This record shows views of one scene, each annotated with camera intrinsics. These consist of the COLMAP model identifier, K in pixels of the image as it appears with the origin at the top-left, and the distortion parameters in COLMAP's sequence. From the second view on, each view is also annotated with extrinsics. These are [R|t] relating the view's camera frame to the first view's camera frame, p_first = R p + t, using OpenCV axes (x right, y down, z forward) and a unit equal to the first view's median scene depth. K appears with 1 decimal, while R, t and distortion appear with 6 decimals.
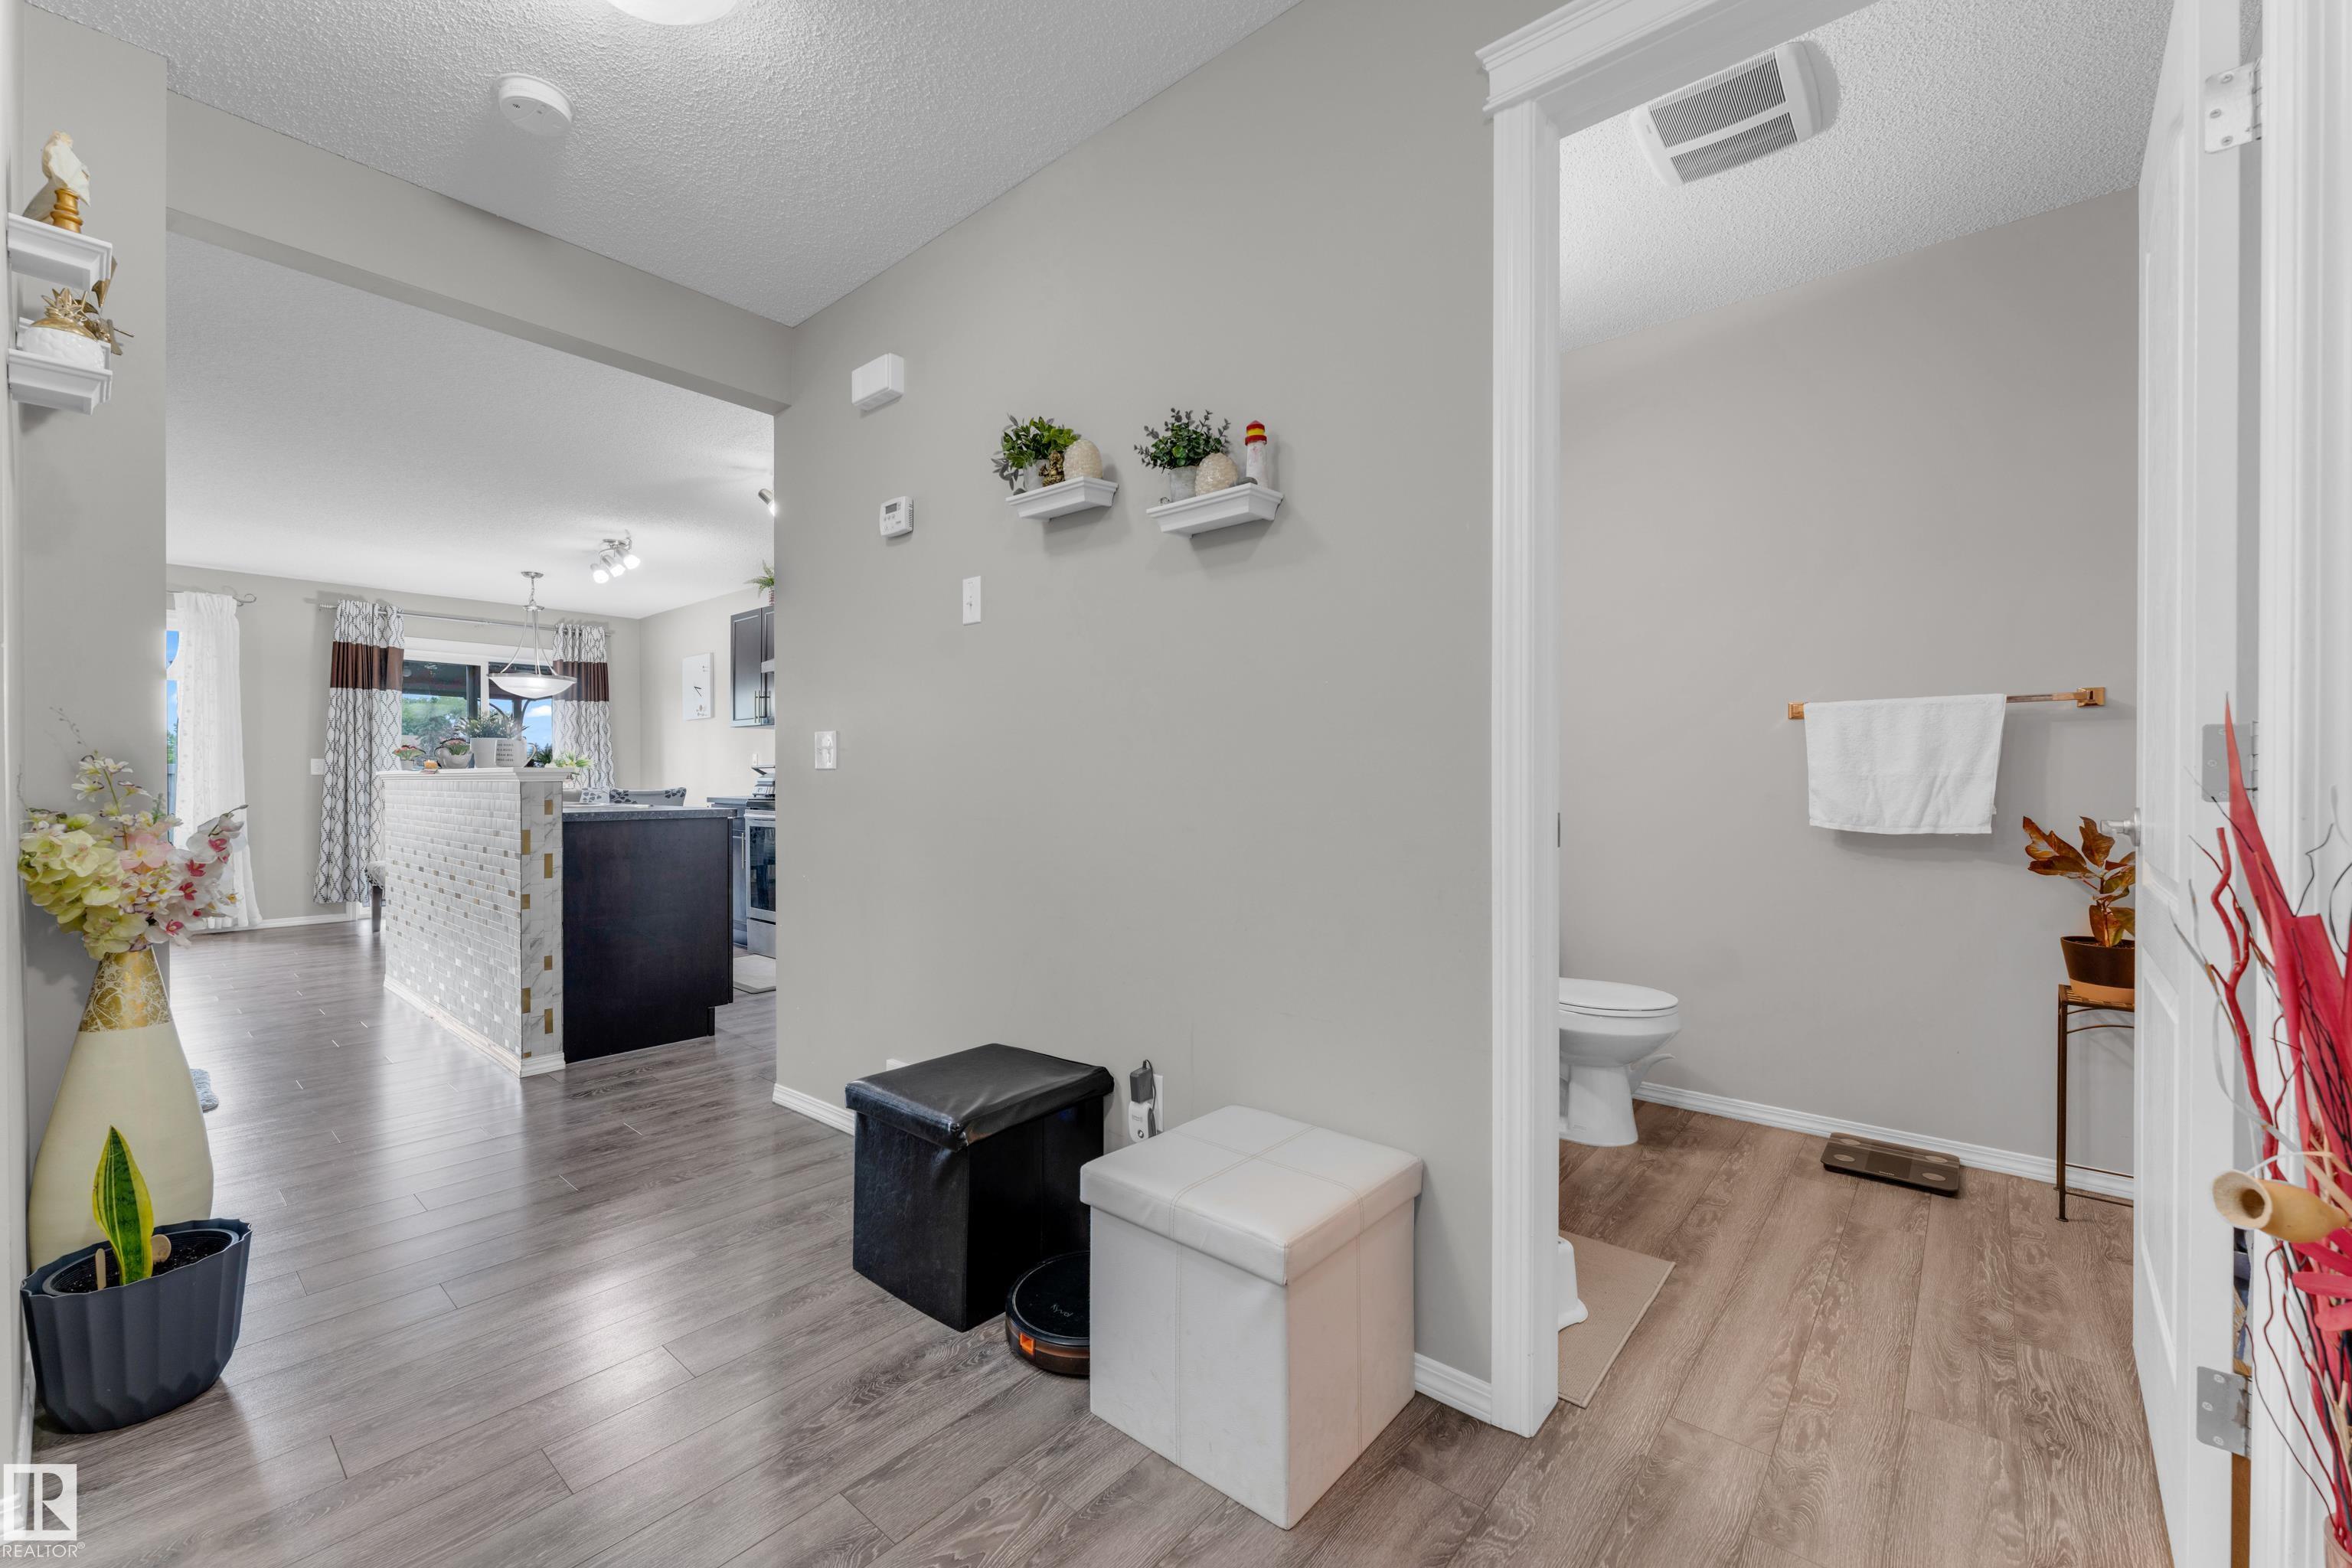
lens RADIAL K [[964.7, 0, 1176.0], [0, 964.7, 784.0], [0, 0, 1]] dist [0.000387, -0.000038]
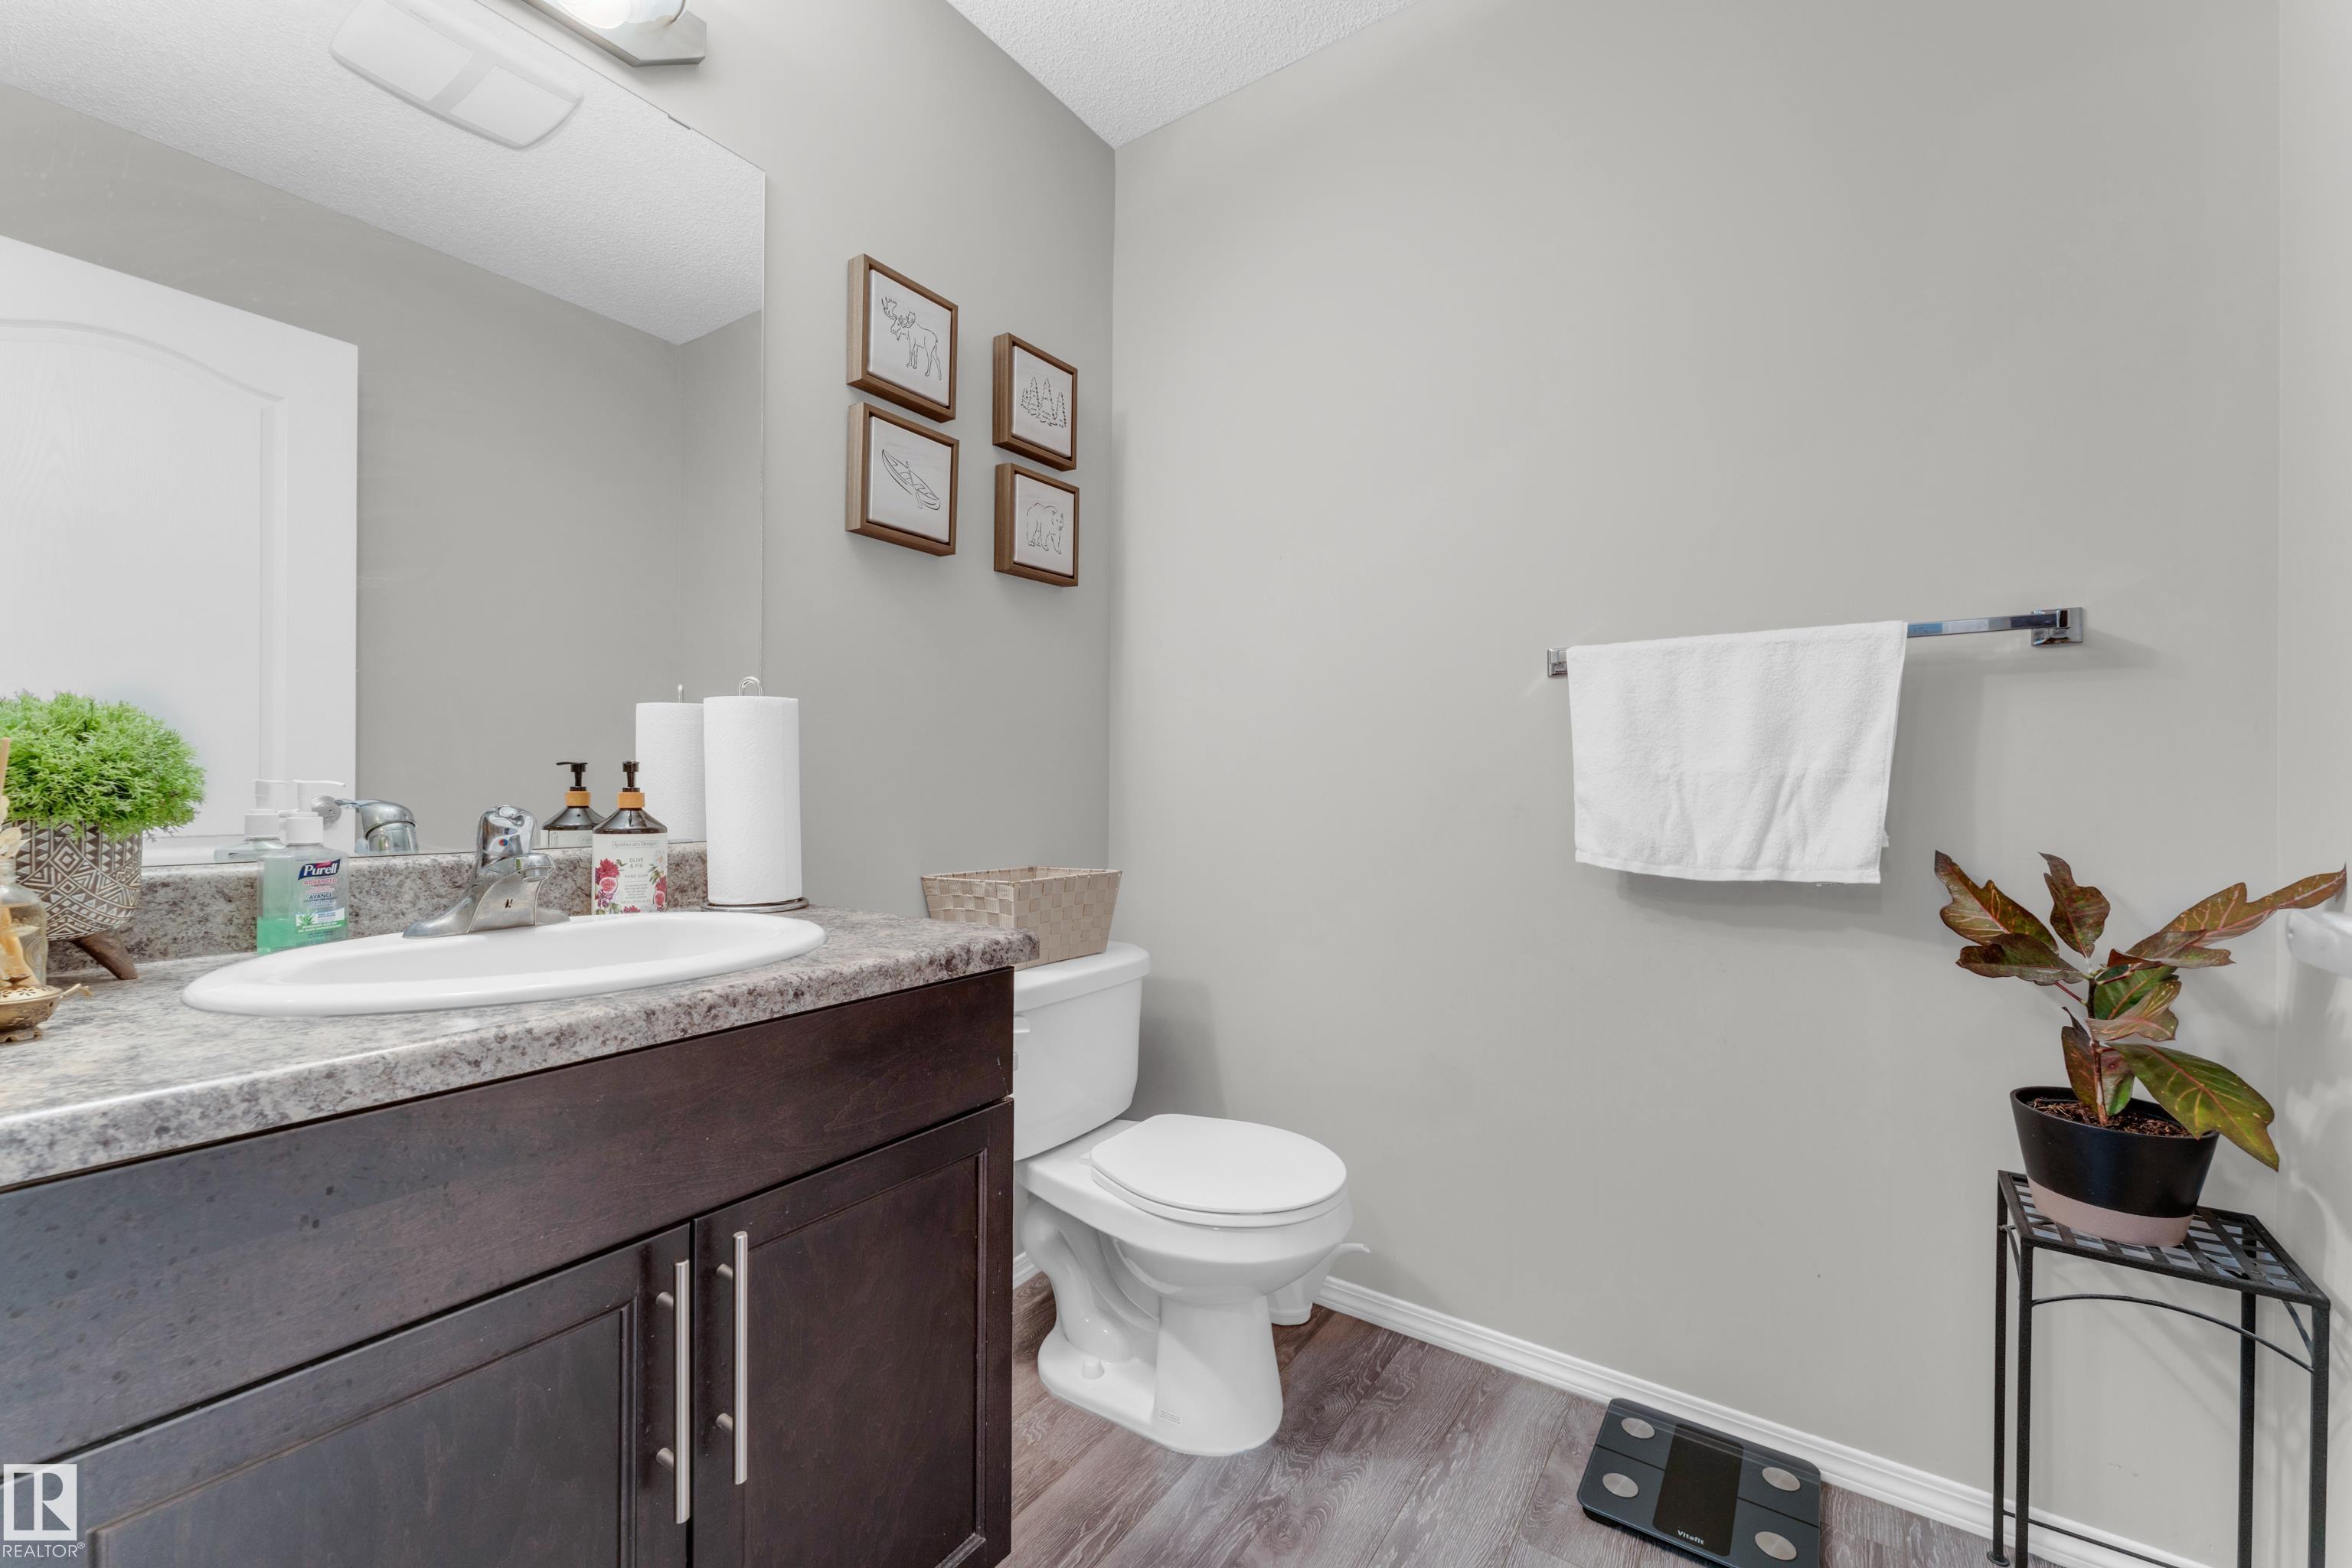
lens RADIAL K [[945.3, 0, 1176.0], [0, 945.3, 784.0], [0, 0, 1]] dist [-0.000808, 0.000065]
pose [[0.996075, 0.005628, 0.088338, 0.403309], [-0.005320, 0.999979, -0.003722, 0.000472], [-0.088357, 0.003237, 0.996084, 0.504441]]
